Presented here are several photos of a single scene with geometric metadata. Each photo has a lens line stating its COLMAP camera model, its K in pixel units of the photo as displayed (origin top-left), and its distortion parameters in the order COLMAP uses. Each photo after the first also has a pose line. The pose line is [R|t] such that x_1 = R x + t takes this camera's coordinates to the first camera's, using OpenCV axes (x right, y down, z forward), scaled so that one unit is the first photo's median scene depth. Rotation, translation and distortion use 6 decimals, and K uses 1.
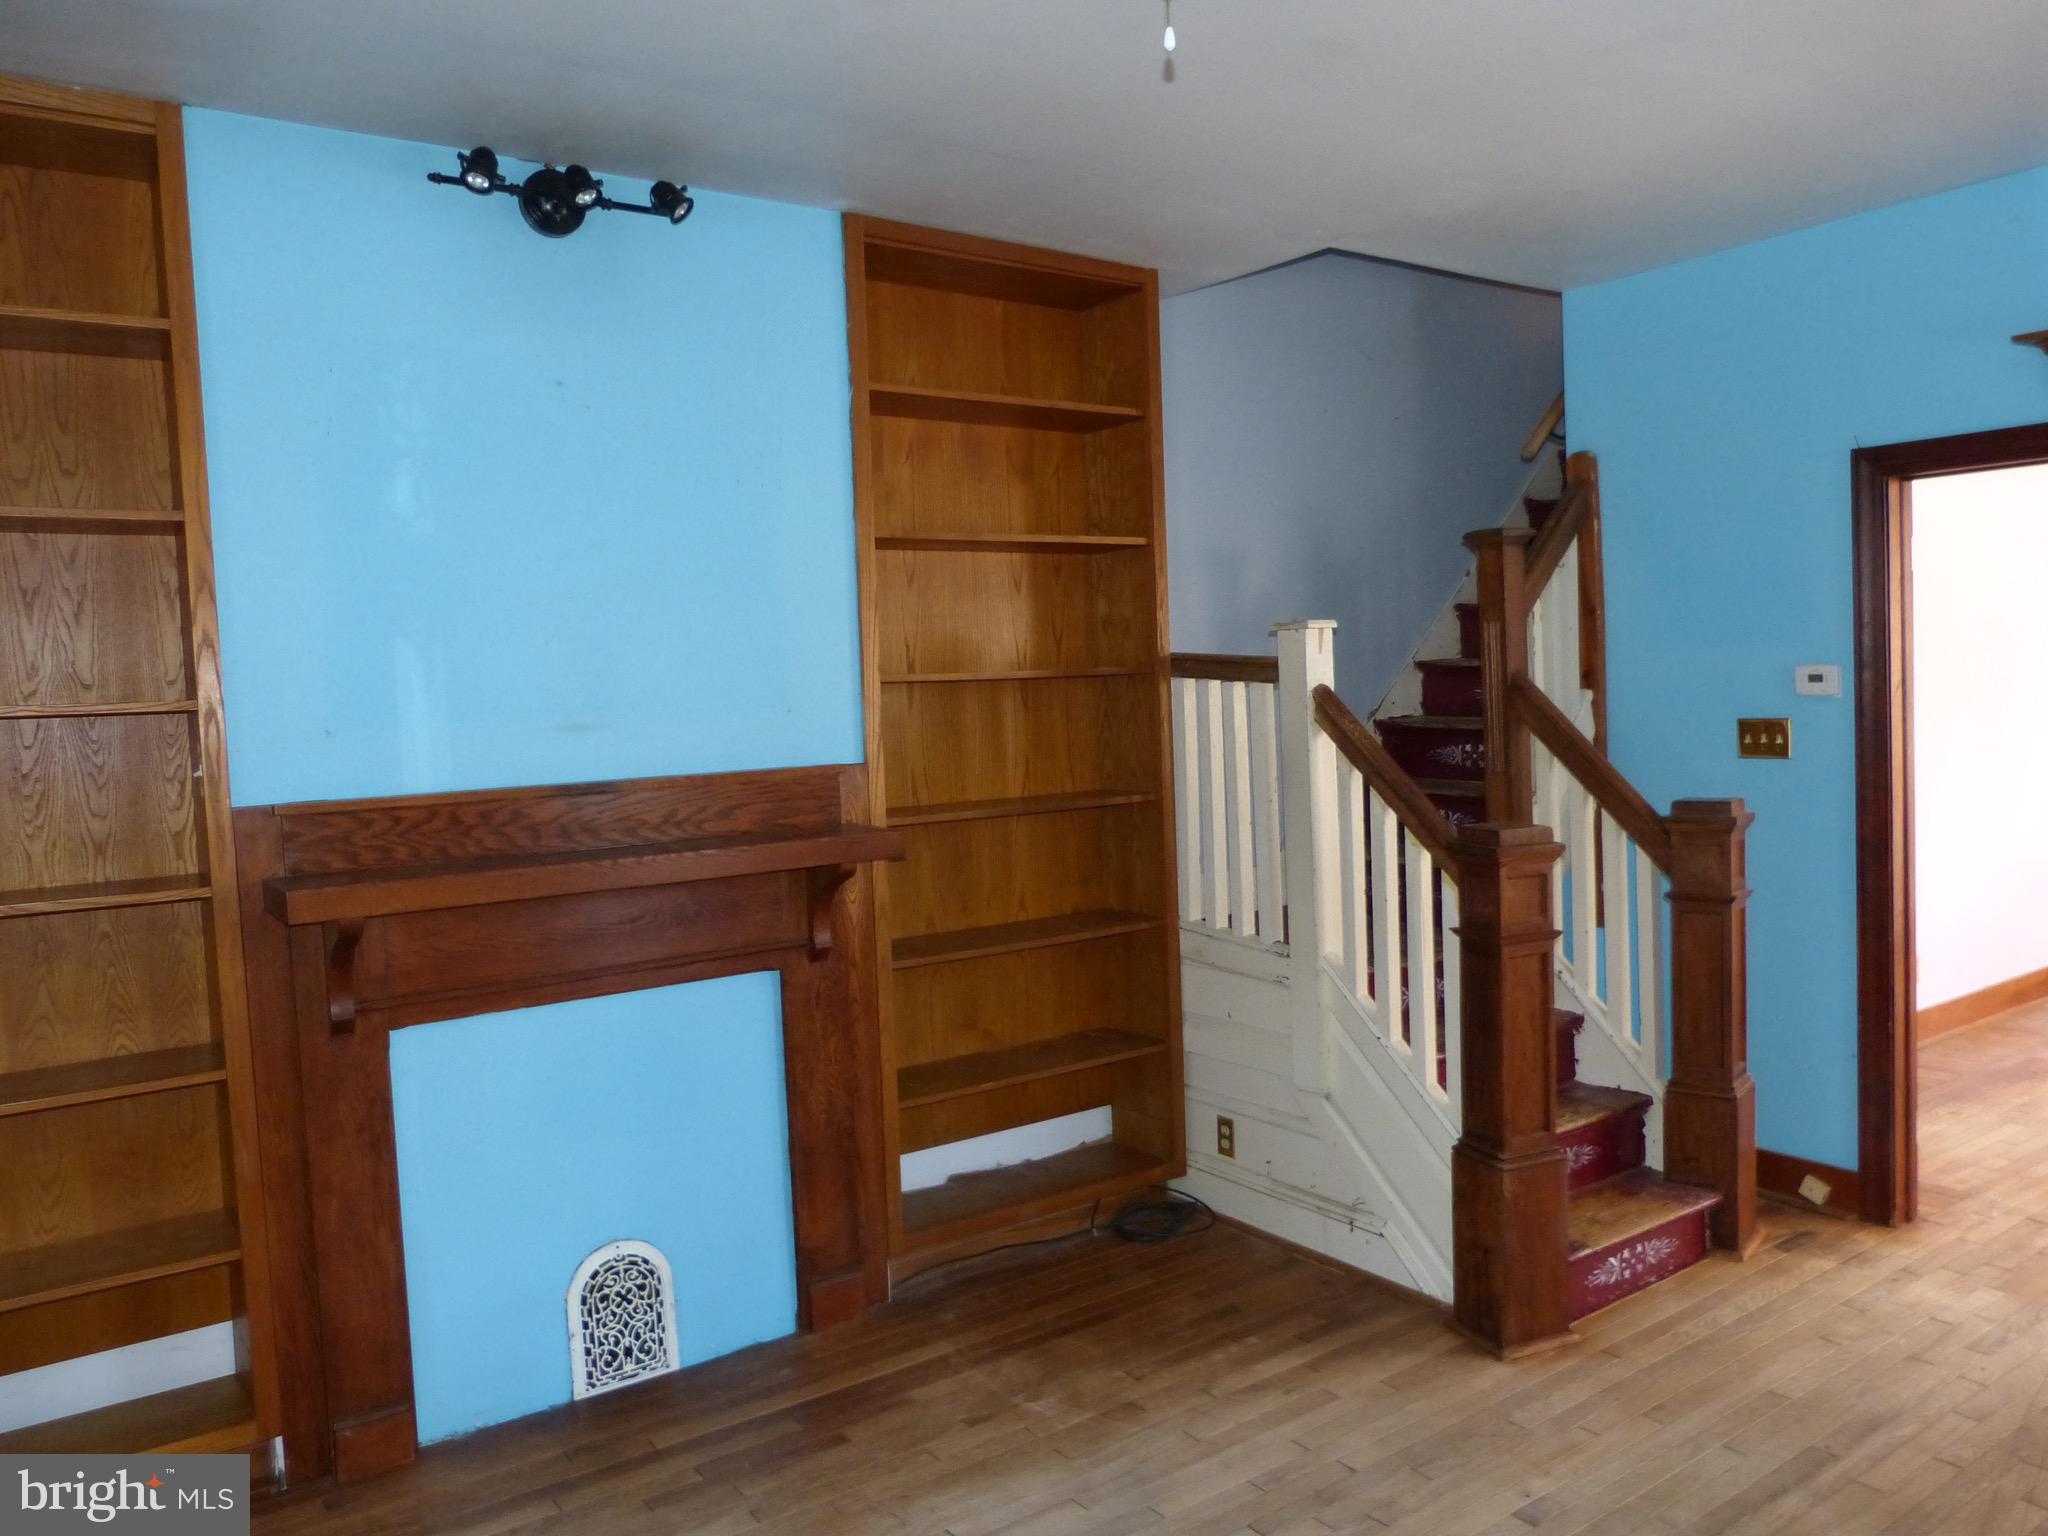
lens RADIAL K [[1532.7, 0, 1030.9], [0, 1532.7, 767.0], [0, 0, 1]] dist [-0.038627, 0.025268]
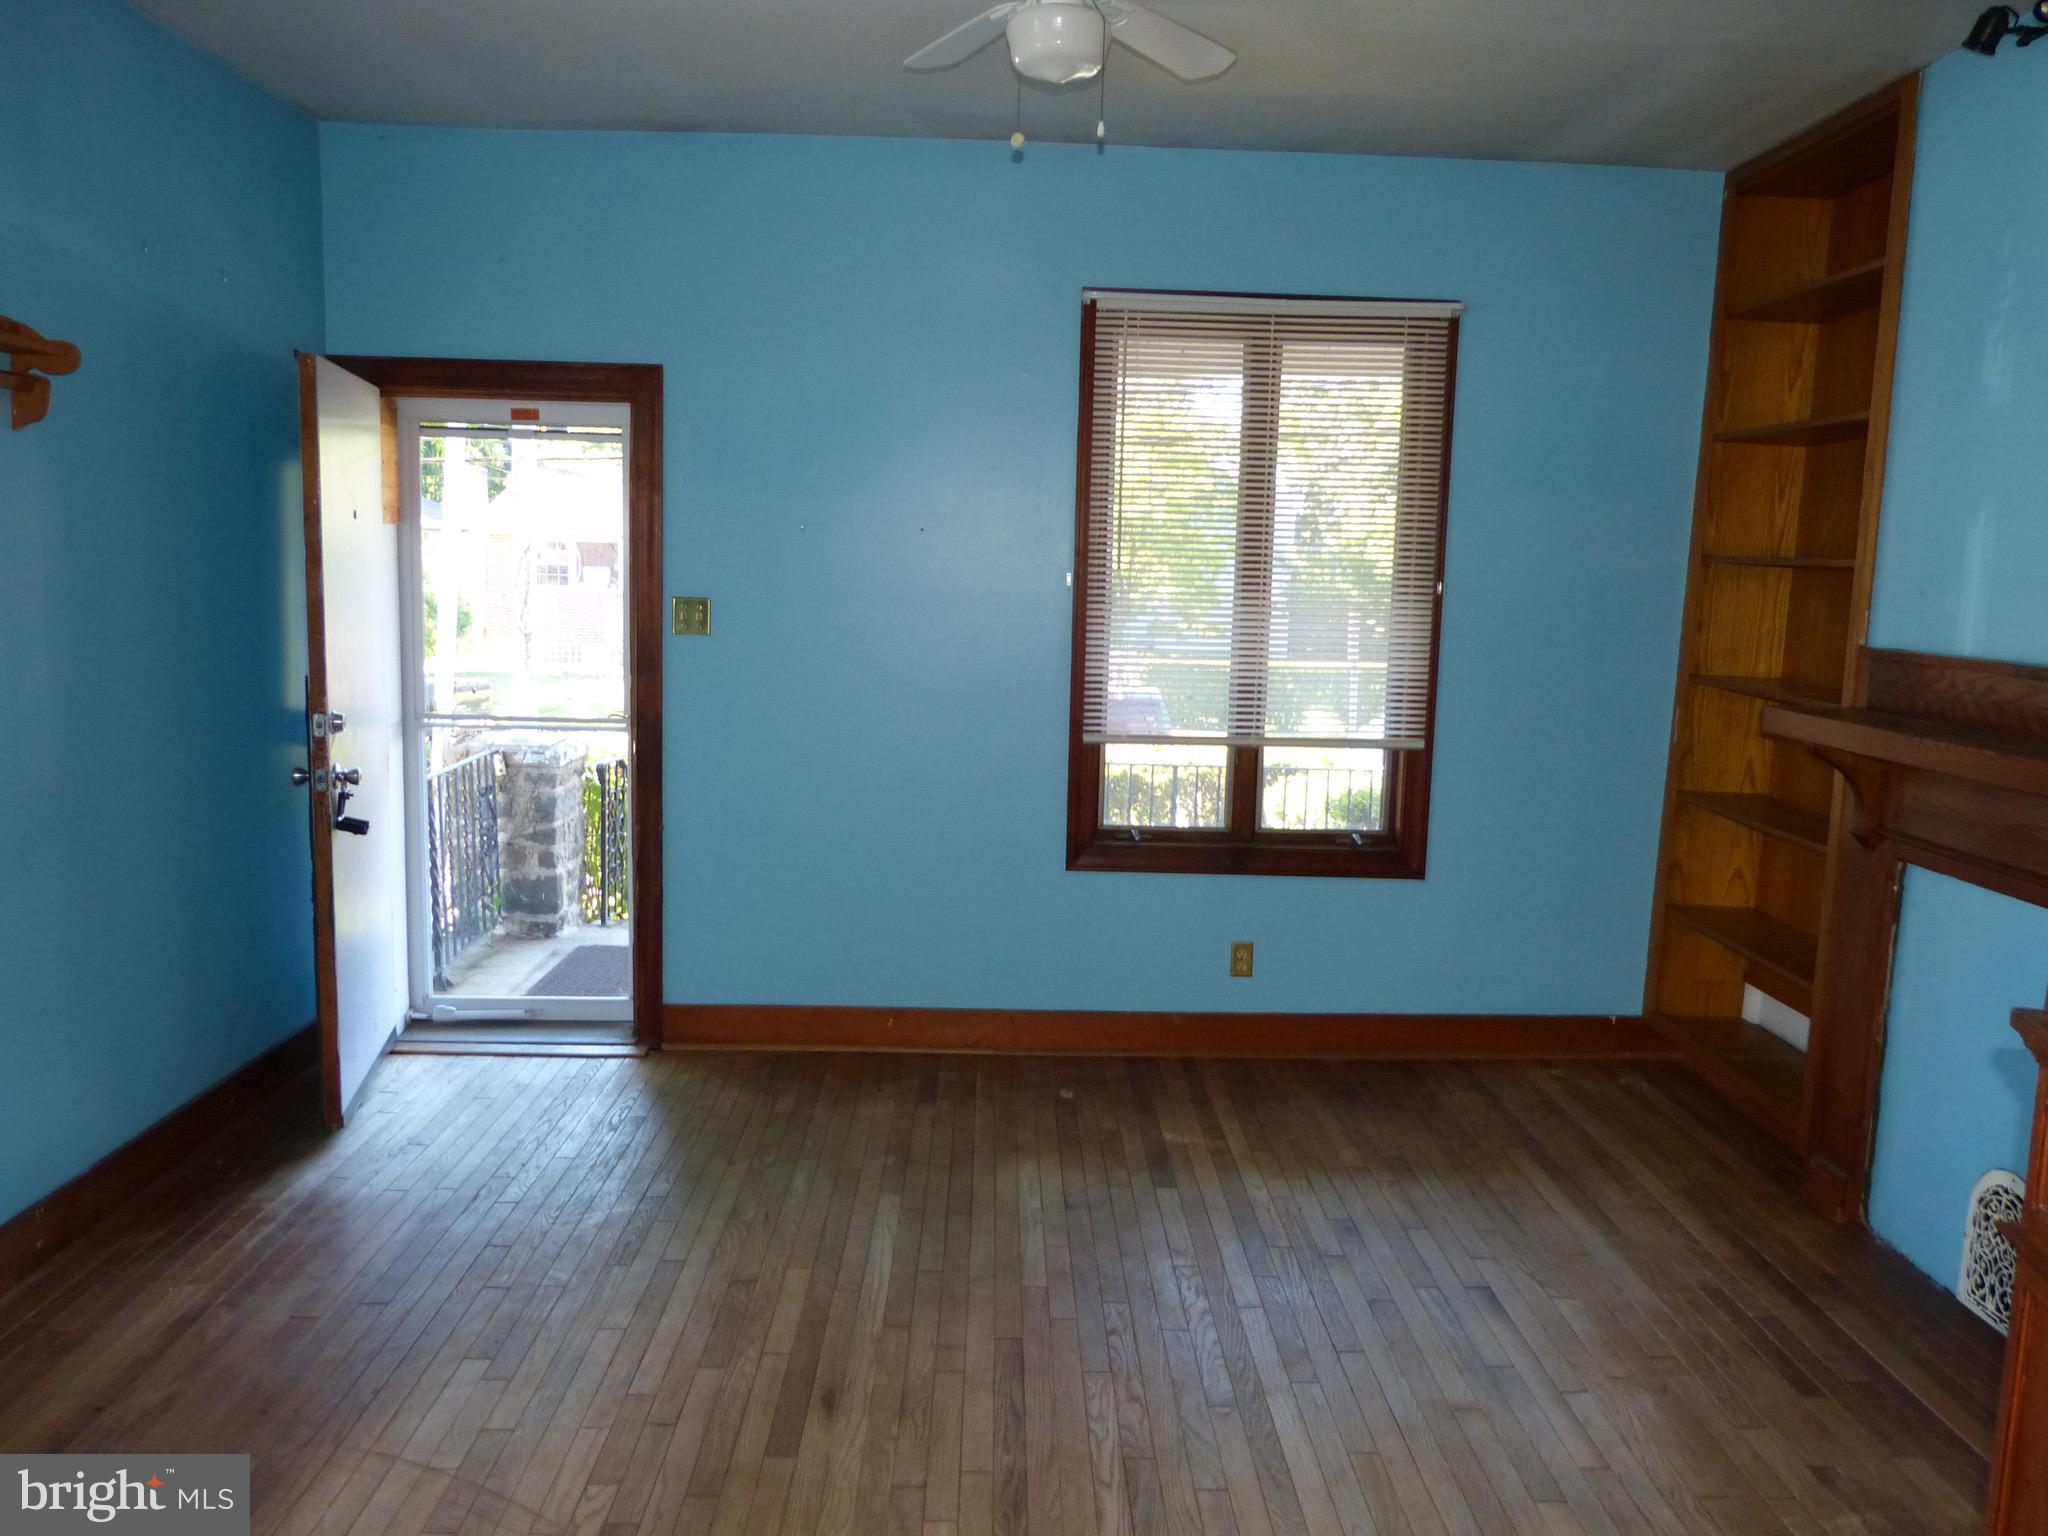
lens RADIAL K [[1531.9, 0, 1030.6], [0, 1531.9, 755.1], [0, 0, 1]] dist [-0.049268, -0.003140]
pose [[-0.560182, 0.130421, -0.818038, 0.841420], [-0.057049, 0.979109, 0.195167, -0.084275], [0.826402, 0.155997, -0.541040, 1.063479]]
